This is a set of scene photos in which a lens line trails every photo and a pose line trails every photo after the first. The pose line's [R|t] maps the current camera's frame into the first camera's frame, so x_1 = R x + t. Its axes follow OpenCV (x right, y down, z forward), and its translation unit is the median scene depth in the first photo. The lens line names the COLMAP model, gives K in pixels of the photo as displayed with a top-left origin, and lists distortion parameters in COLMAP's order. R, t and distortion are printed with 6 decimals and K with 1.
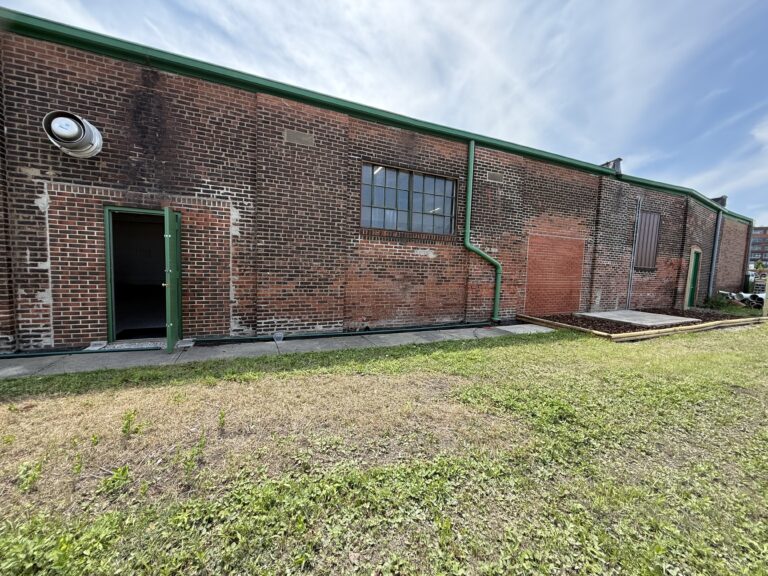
lens RADIAL K [[305.6, 0, 384.0], [0, 305.6, 288.0], [0, 0, 1]] dist [-0.000107, -0.000156]
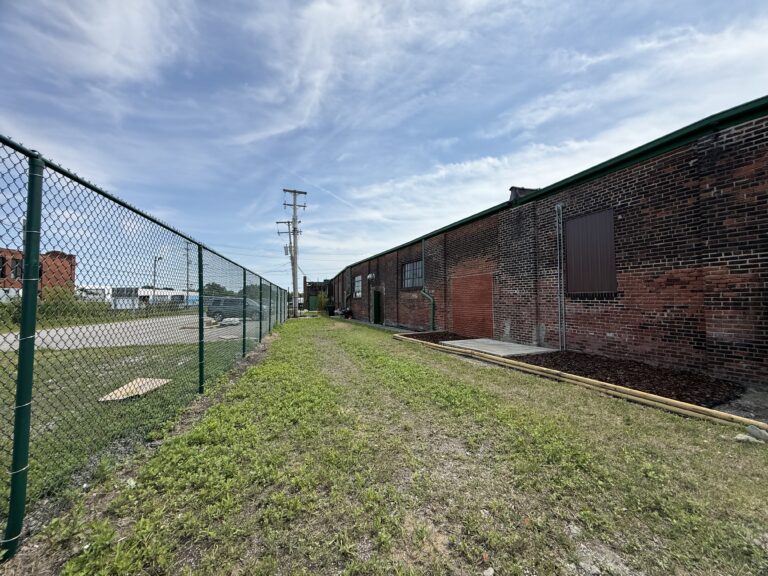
lens RADIAL K [[305.6, 0, 384.0], [0, 305.6, 288.0], [0, 0, 1]] dist [-0.000107, -0.000156]
pose [[-0.036525, -0.078146, -0.996273, 1.826992], [-0.075053, 0.994337, -0.075242, 0.009437], [0.996510, 0.072025, -0.042183, 0.675972]]
